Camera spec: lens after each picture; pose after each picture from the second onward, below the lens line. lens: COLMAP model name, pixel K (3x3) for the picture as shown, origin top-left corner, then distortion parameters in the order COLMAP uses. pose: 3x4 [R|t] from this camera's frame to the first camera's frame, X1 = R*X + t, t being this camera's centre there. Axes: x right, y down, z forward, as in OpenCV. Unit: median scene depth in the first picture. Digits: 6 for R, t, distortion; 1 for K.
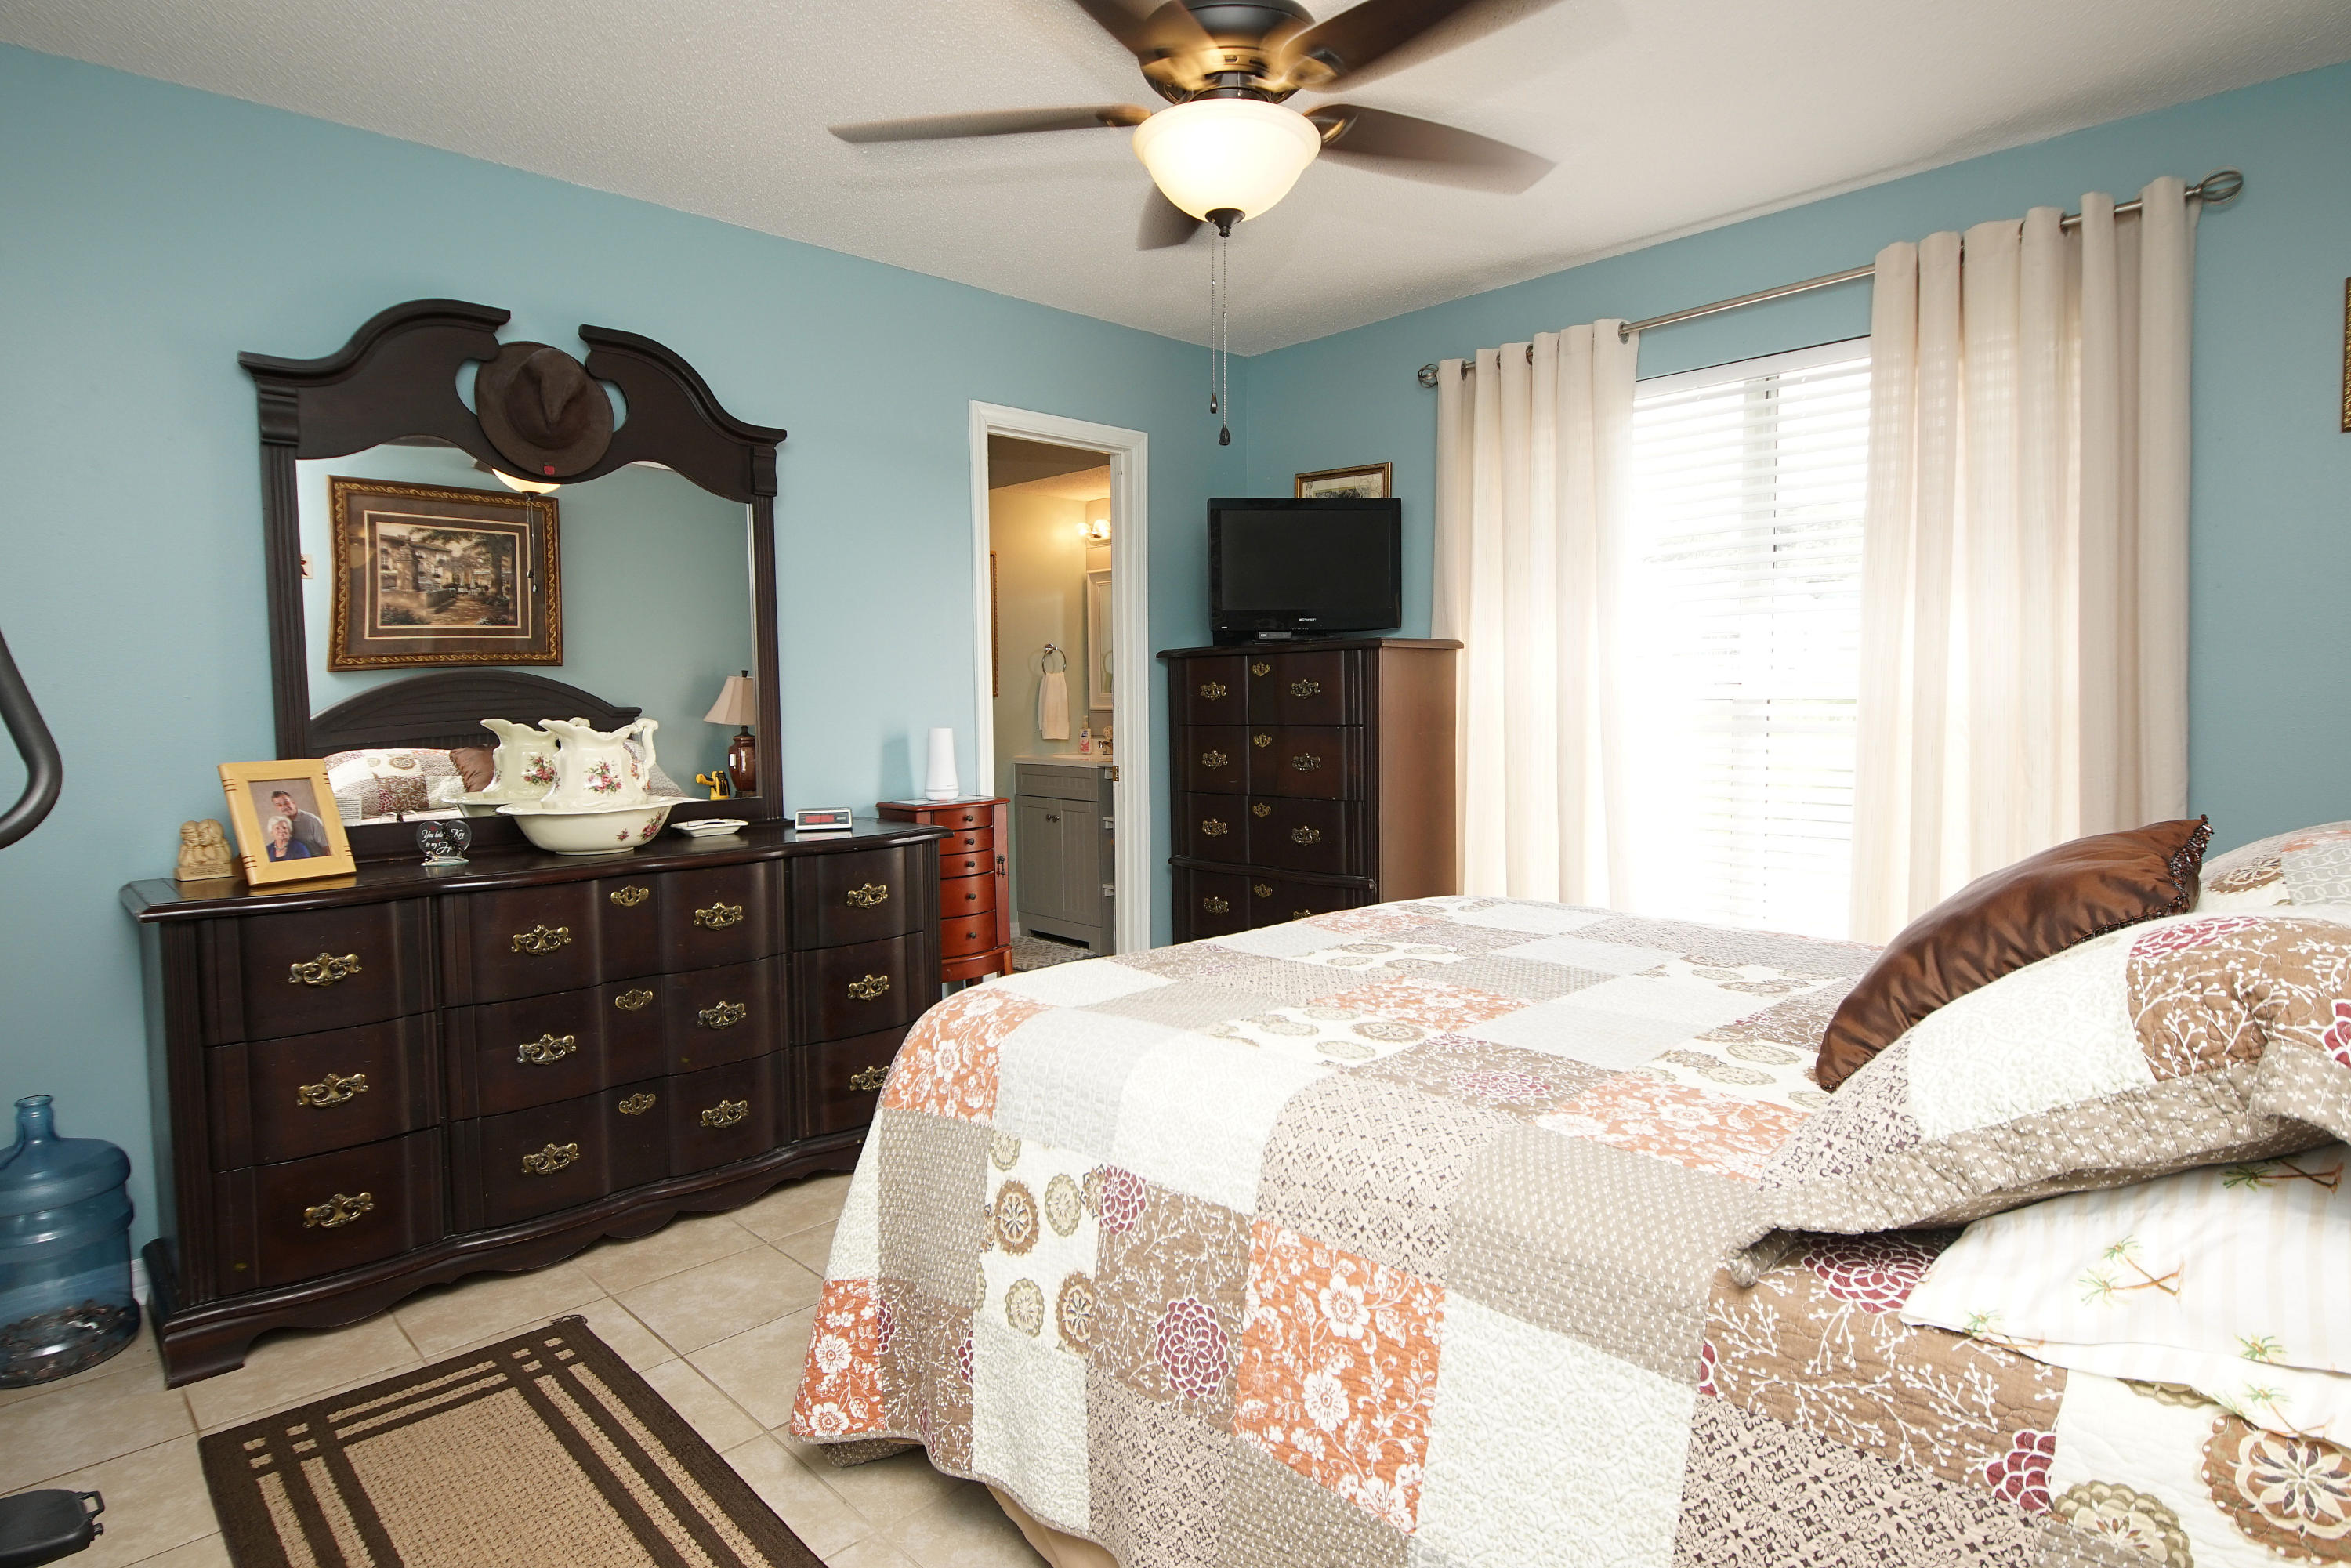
lens RADIAL K [[1259.3, 0, 1169.6], [0, 1259.3, 769.3], [0, 0, 1]] dist [0.029113, -0.028607]
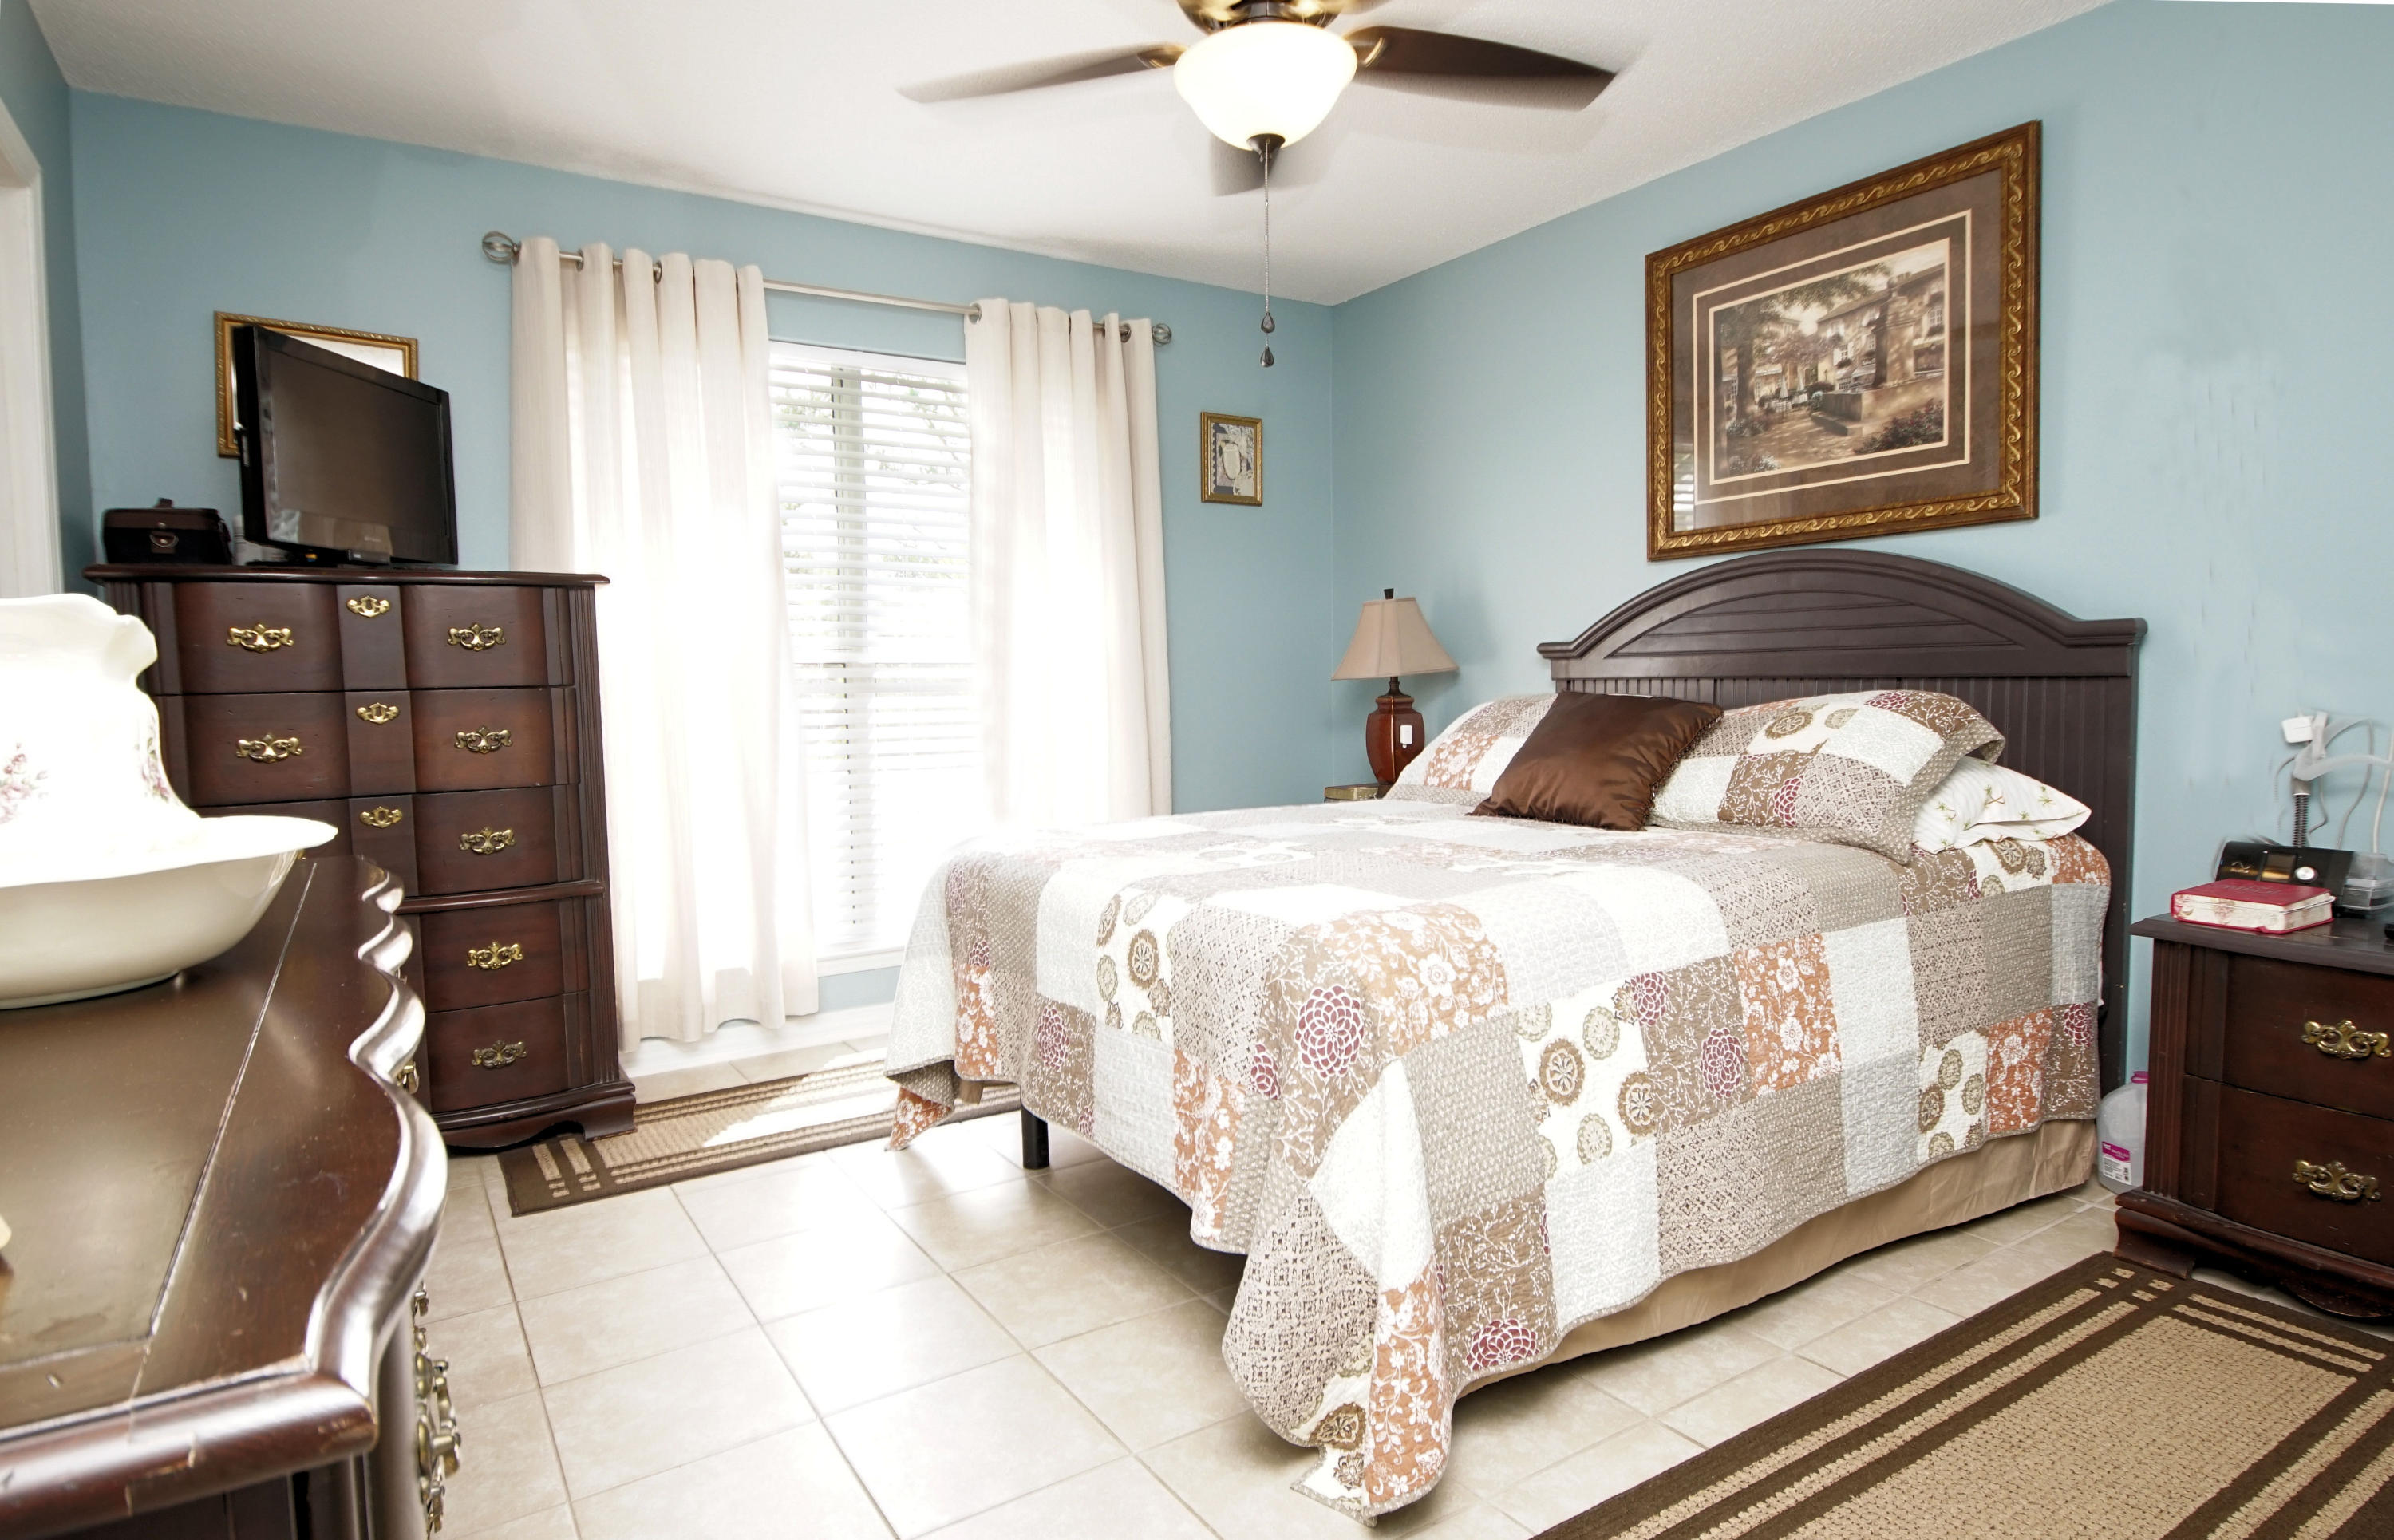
lens RADIAL K [[1252.6, 0, 1089.9], [0, 1252.6, 761.6], [0, 0, 1]] dist [0.015820, -0.001105]
pose [[0.236521, -0.063025, 0.969580, -1.332112], [0.067150, 0.996568, 0.048399, 0.011259], [-0.969303, 0.053660, 0.239941, 1.199139]]
